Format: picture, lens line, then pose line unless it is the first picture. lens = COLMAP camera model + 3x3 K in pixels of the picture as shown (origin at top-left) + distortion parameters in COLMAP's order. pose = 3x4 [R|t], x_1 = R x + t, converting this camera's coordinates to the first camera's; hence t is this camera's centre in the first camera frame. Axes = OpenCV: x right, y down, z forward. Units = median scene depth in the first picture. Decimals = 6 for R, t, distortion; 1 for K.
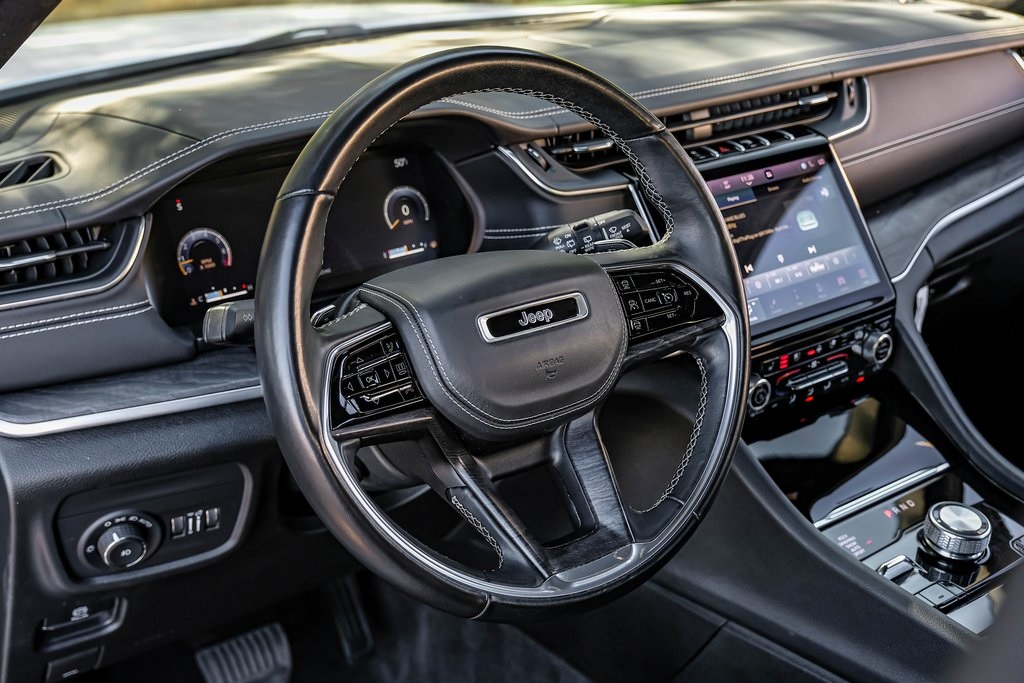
lens RADIAL K [[1367.2, 0, 514.2], [0, 1367.2, 337.2], [0, 0, 1]] dist [0.052451, 0.000000]
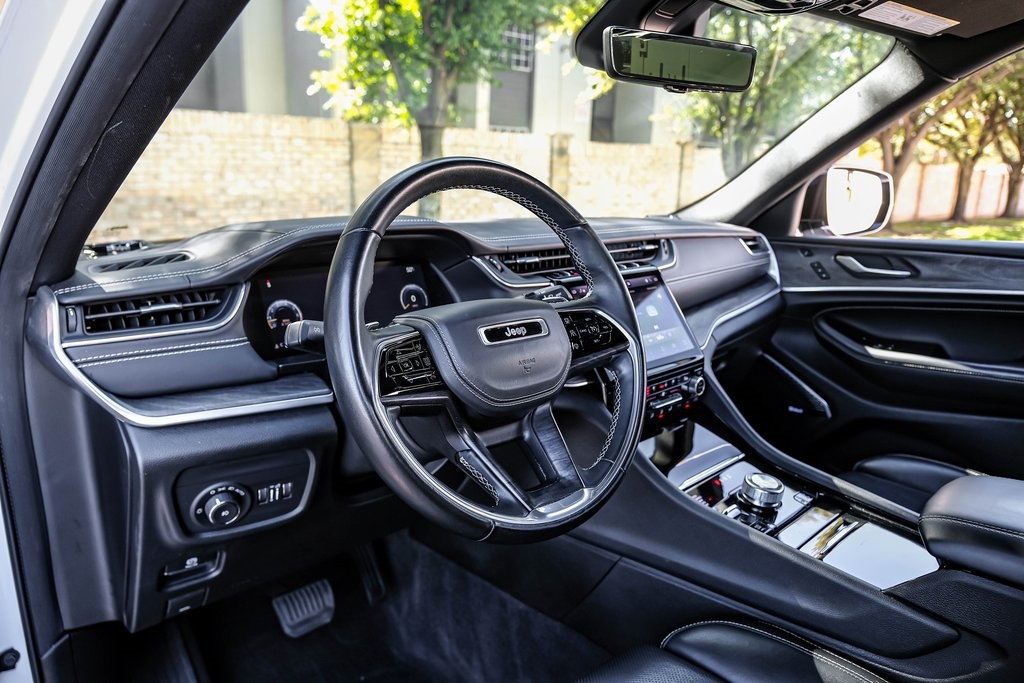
lens RADIAL K [[685.7, 0, 502.4], [0, 685.7, 348.9], [0, 0, 1]] dist [0.008902, -0.007281]
pose [[0.995441, -0.013101, 0.094479, -0.059083], [0.026817, 0.989008, -0.145408, 0.095388], [-0.091535, 0.147279, 0.984850, 0.237780]]
